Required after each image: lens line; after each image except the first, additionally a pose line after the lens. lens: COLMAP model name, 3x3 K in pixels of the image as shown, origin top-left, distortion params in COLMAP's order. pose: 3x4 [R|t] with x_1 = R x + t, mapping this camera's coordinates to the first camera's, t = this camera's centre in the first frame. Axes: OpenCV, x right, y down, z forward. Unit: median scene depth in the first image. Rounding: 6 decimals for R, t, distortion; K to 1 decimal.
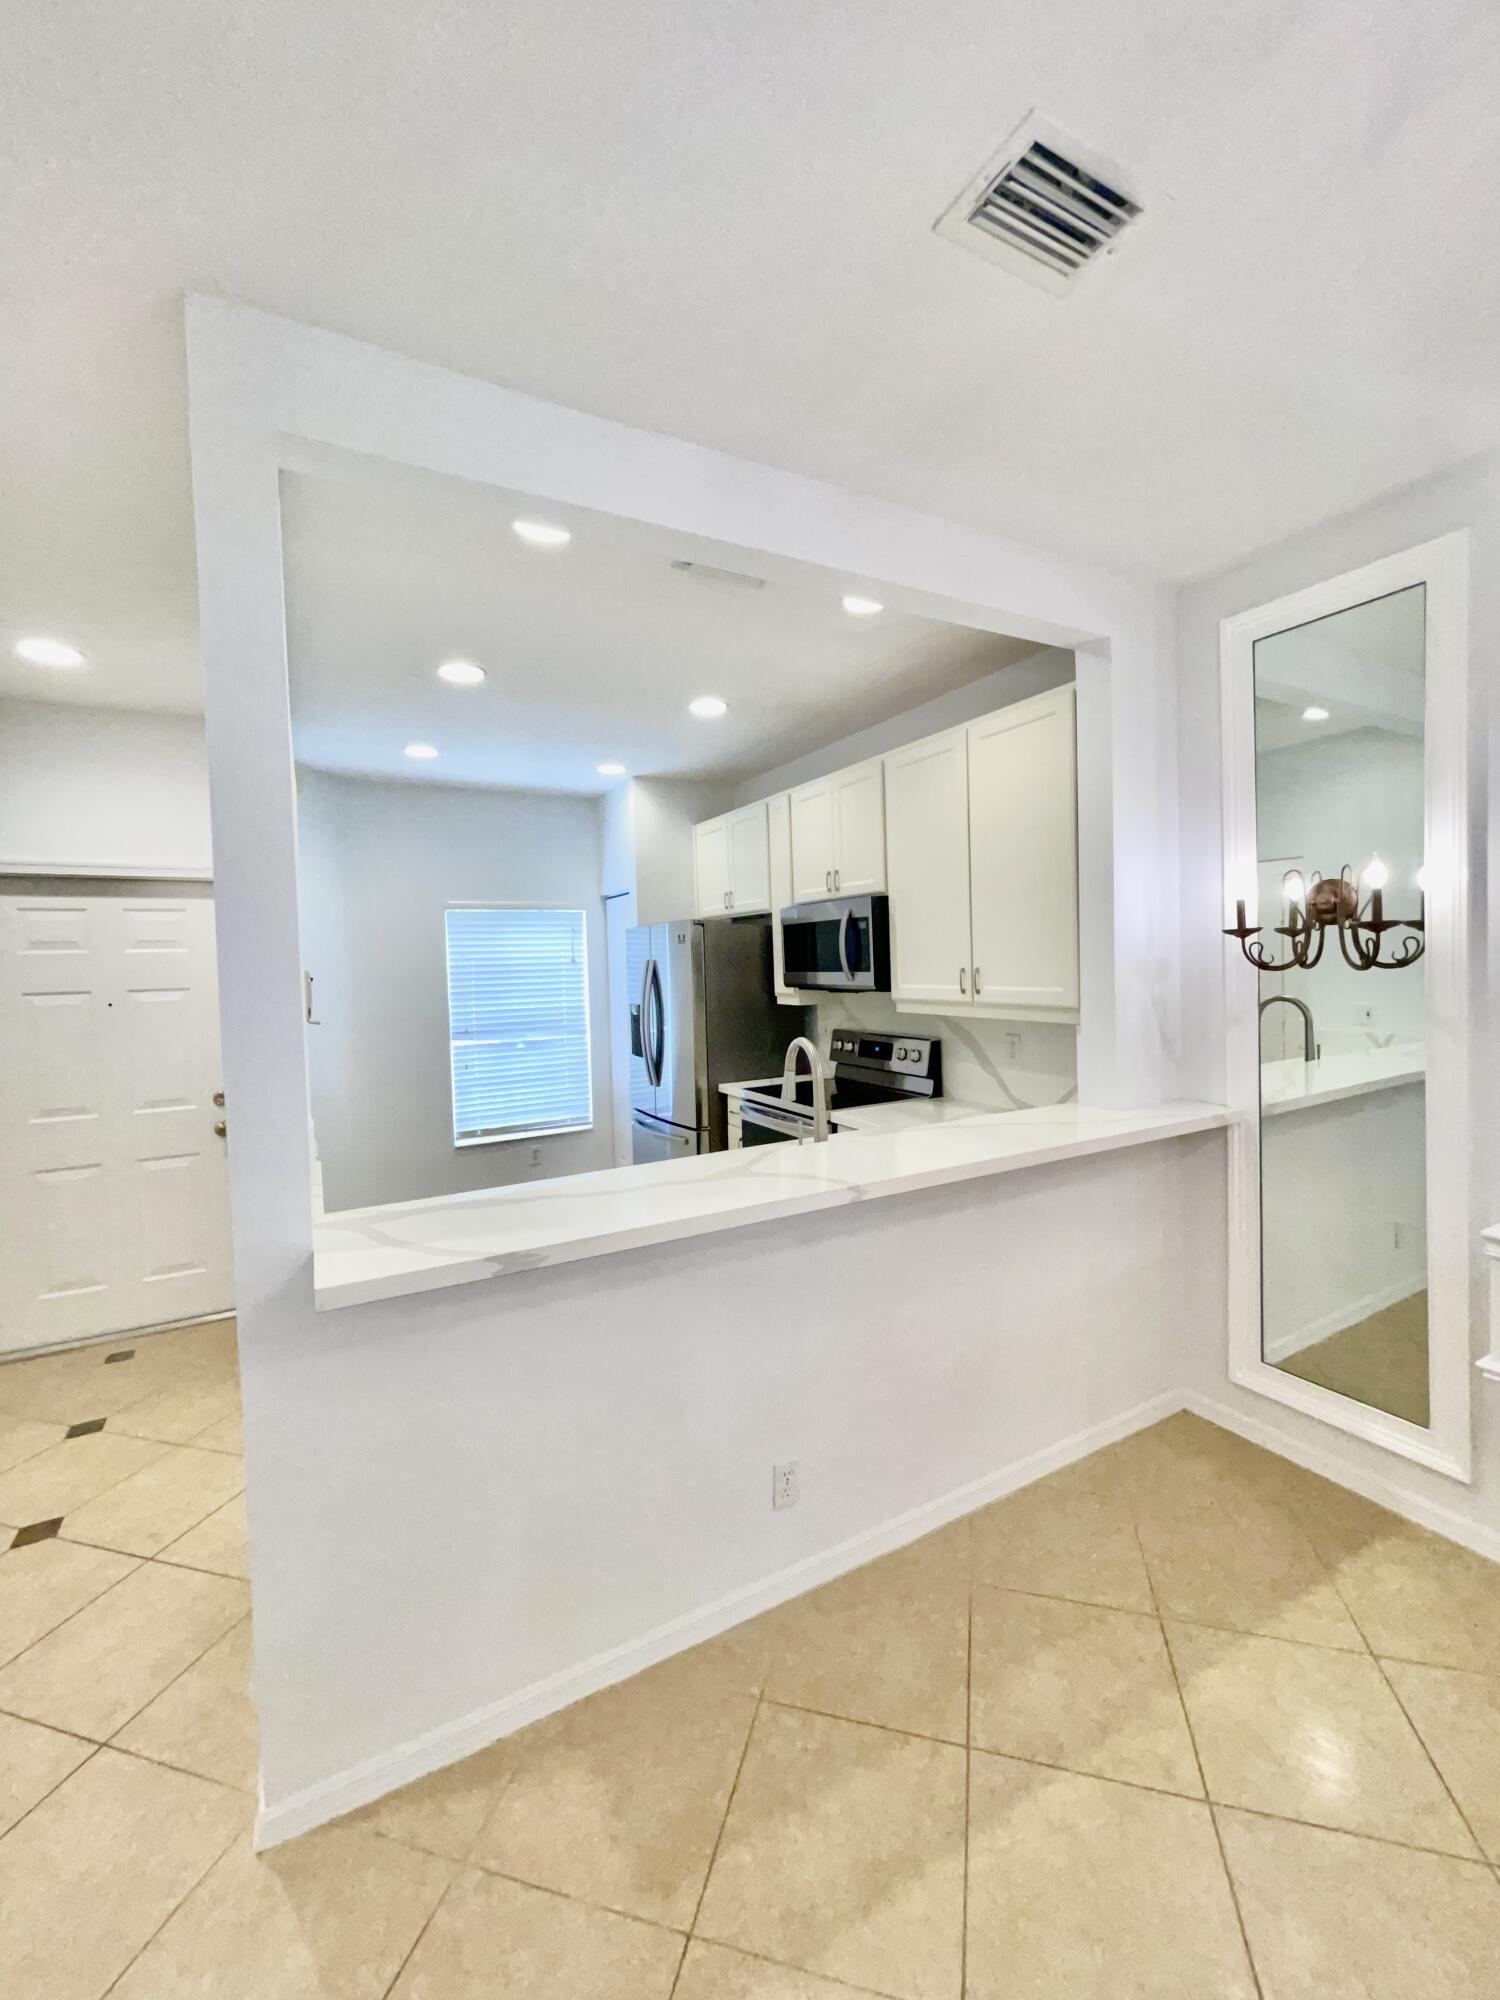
lens RADIAL K [[807.7, 0, 756.7], [0, 807.7, 990.7], [0, 0, 1]] dist [-0.001470, -0.000328]
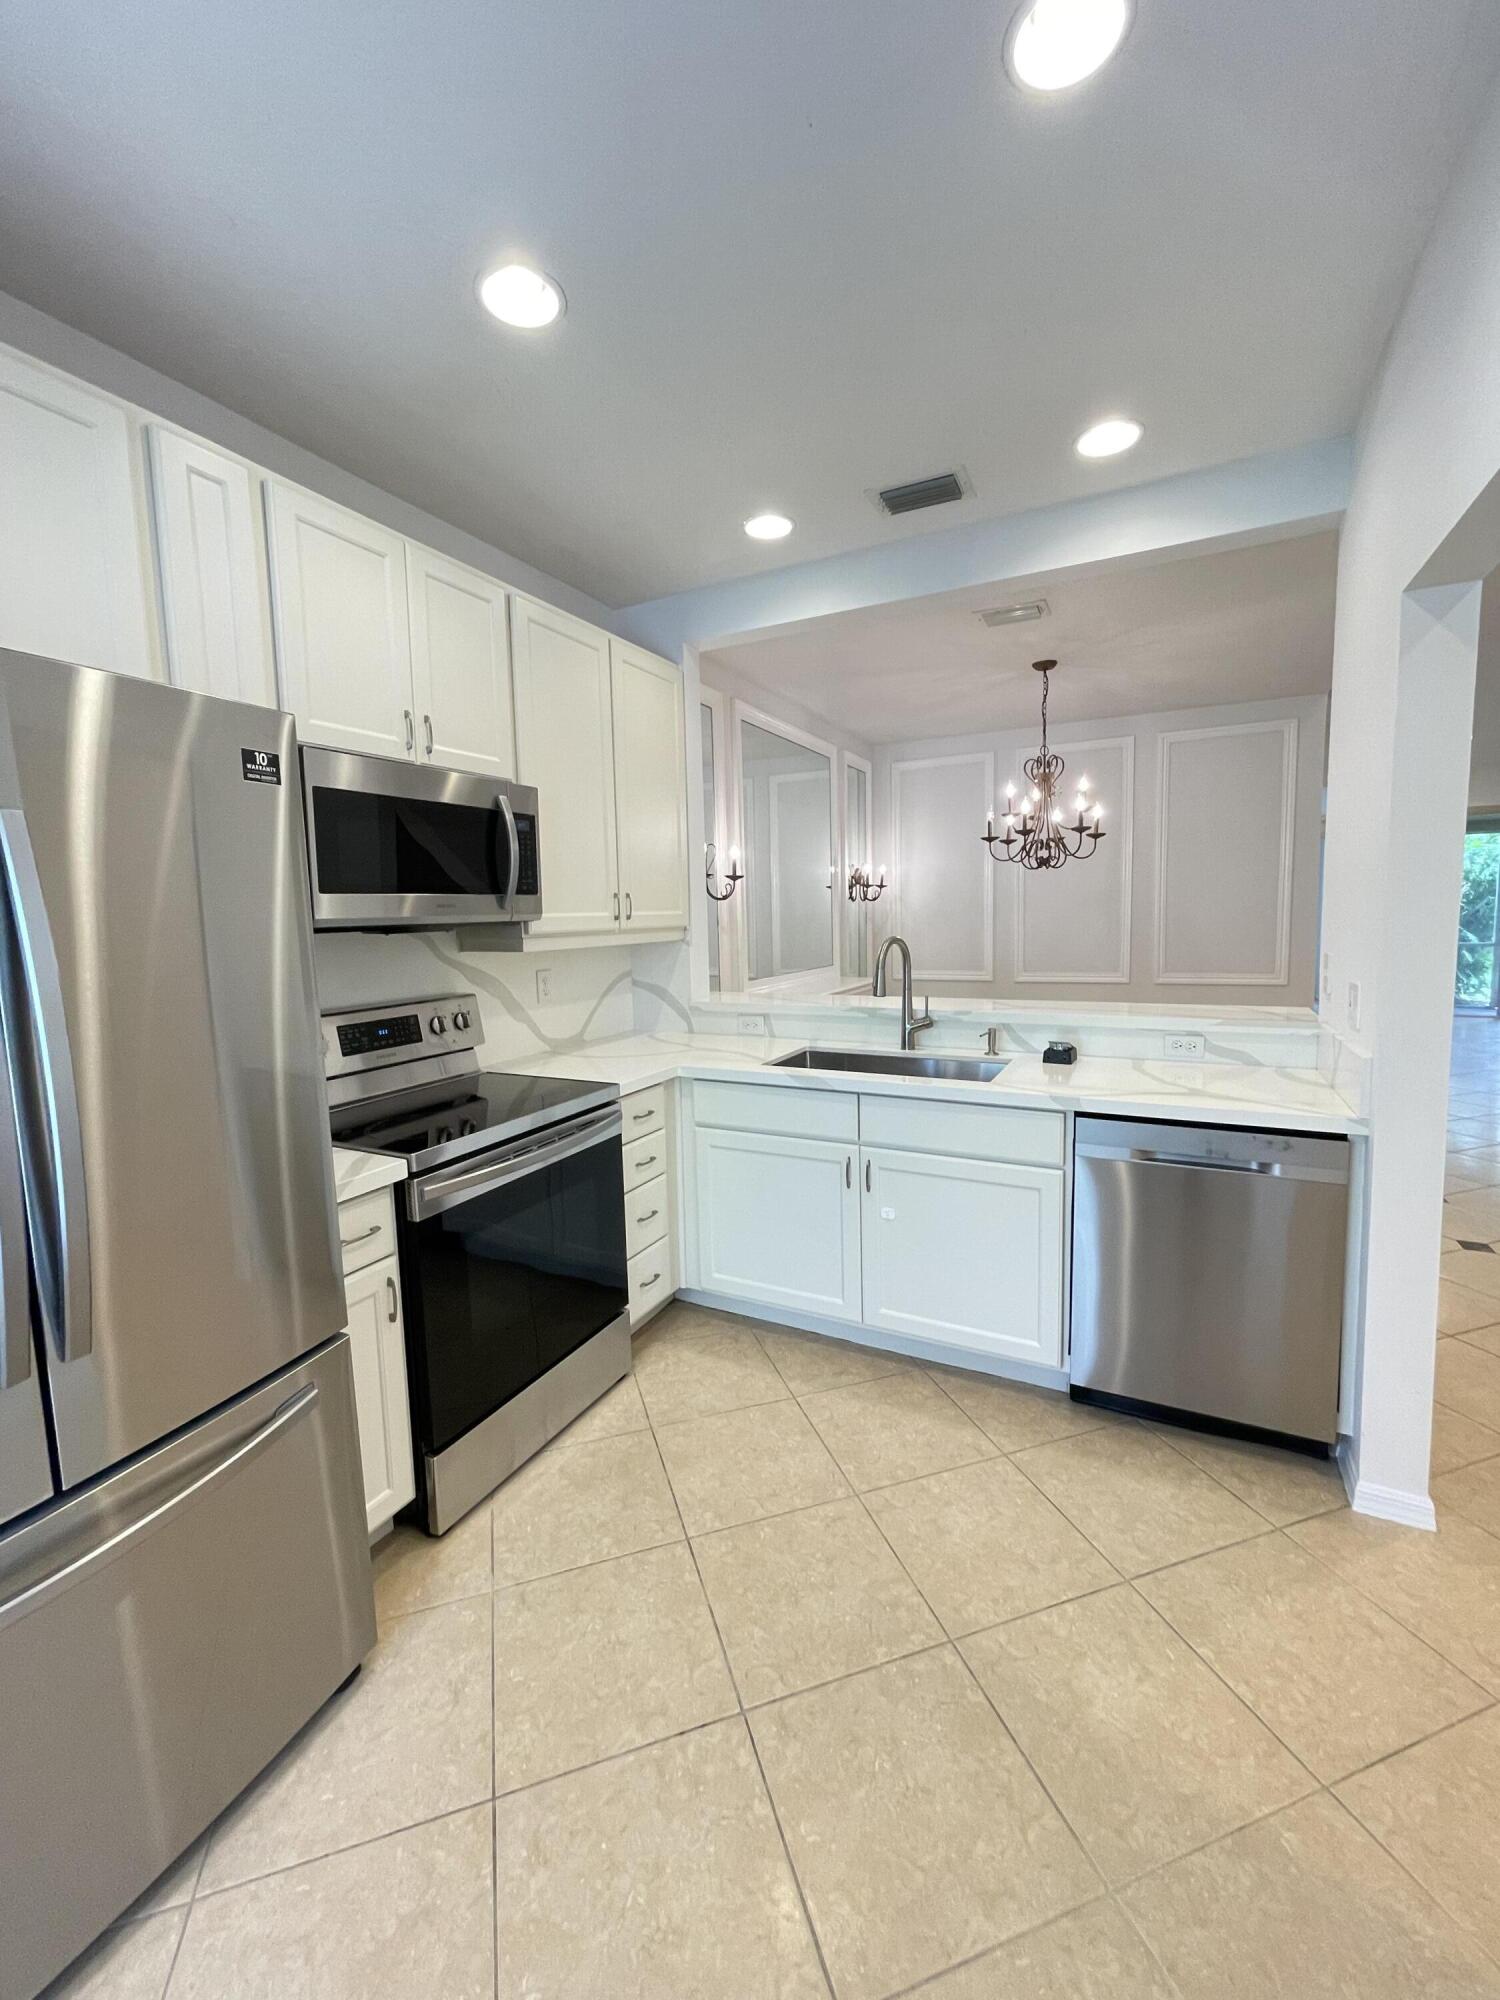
lens RADIAL K [[807.7, 0, 756.7], [0, 807.7, 990.7], [0, 0, 1]] dist [-0.001470, -0.000328]
pose [[-0.557801, -0.043738, 0.828821, -0.727159], [0.067823, 0.992869, 0.098040, 0.004330], [-0.827199, 0.110900, -0.550857, 1.617533]]
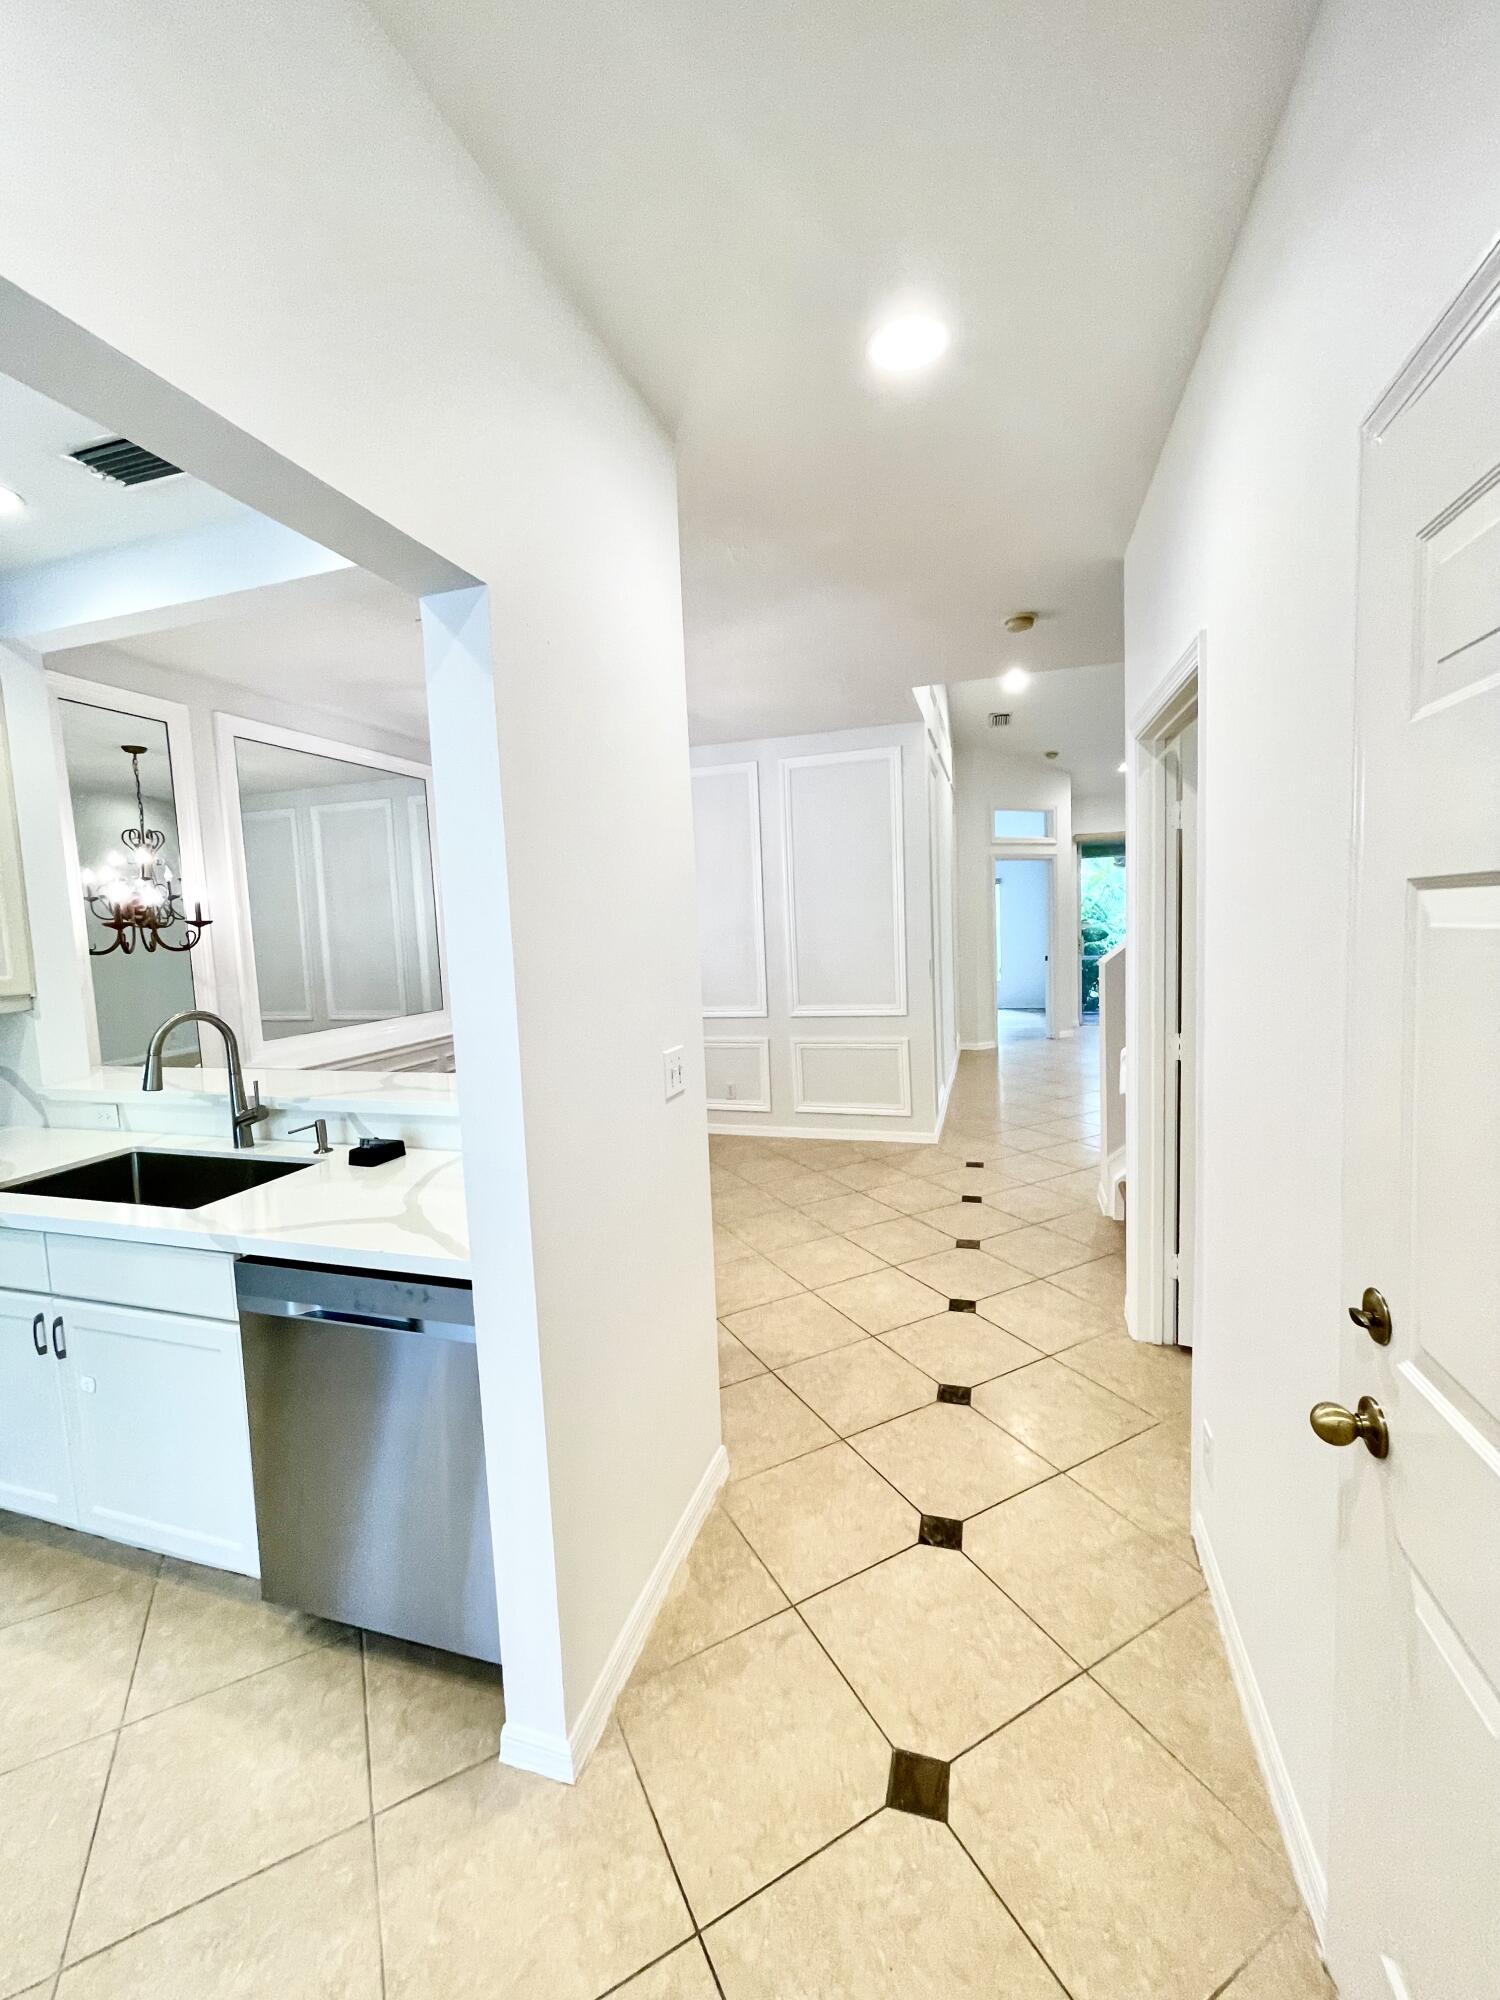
lens RADIAL K [[815.3, 0, 750.6], [0, 815.3, 977.8], [0, 0, 1]] dist [-0.001331, -0.000289]
pose [[-0.691199, -0.000605, 0.722664, -0.976322], [0.083544, 0.993228, 0.080739, -0.006726], [-0.717819, 0.116181, -0.686468, 1.049206]]
